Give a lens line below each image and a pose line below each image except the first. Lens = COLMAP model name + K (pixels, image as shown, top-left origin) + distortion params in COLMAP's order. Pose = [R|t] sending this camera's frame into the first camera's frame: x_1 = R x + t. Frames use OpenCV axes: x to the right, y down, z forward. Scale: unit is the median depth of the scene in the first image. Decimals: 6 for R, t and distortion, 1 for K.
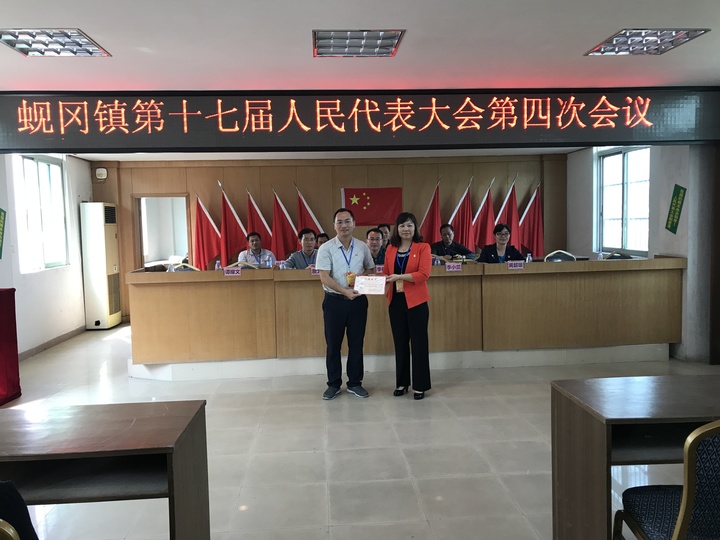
lens RADIAL K [[594.5, 0, 362.7], [0, 594.5, 273.2], [0, 0, 1]] dist [0.006468, 0.006074]
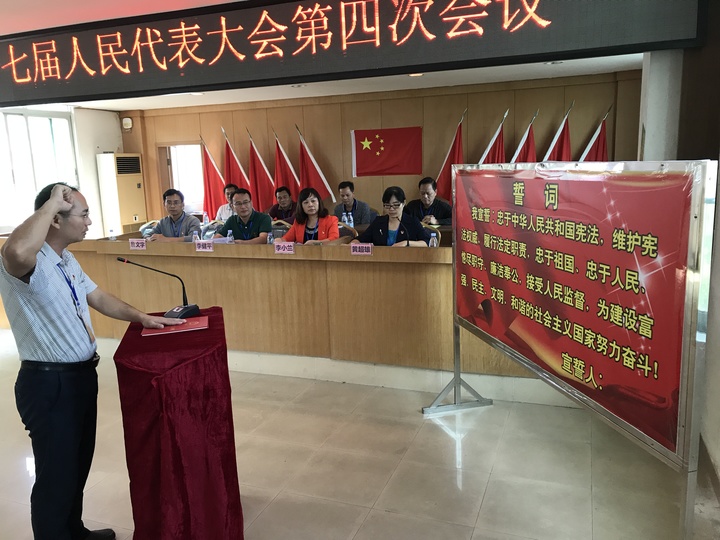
lens RADIAL K [[594.5, 0, 362.4], [0, 594.5, 274.7], [0, 0, 1]] dist [0.006468, 0.006074]
pose [[0.908715, 0.071849, -0.411187, 0.590514], [-0.023178, 0.992240, 0.122156, -0.075135], [0.416773, -0.101475, 0.903329, 0.382516]]
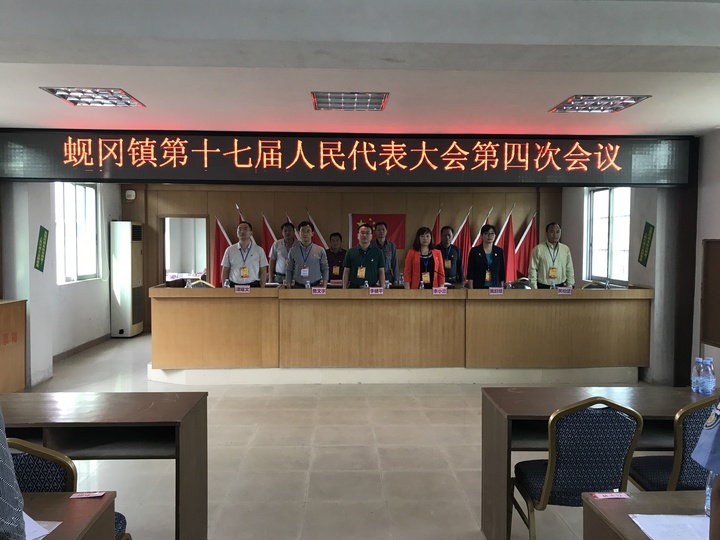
lens RADIAL K [[594.5, 0, 360.2], [0, 594.5, 273.3], [0, 0, 1]] dist [0.006468, 0.006074]
pose [[0.998877, 0.029493, -0.037093, 0.047365], [-0.030568, 0.999119, -0.028752, -0.007740], [0.036212, 0.029854, 0.998898, -0.126015]]
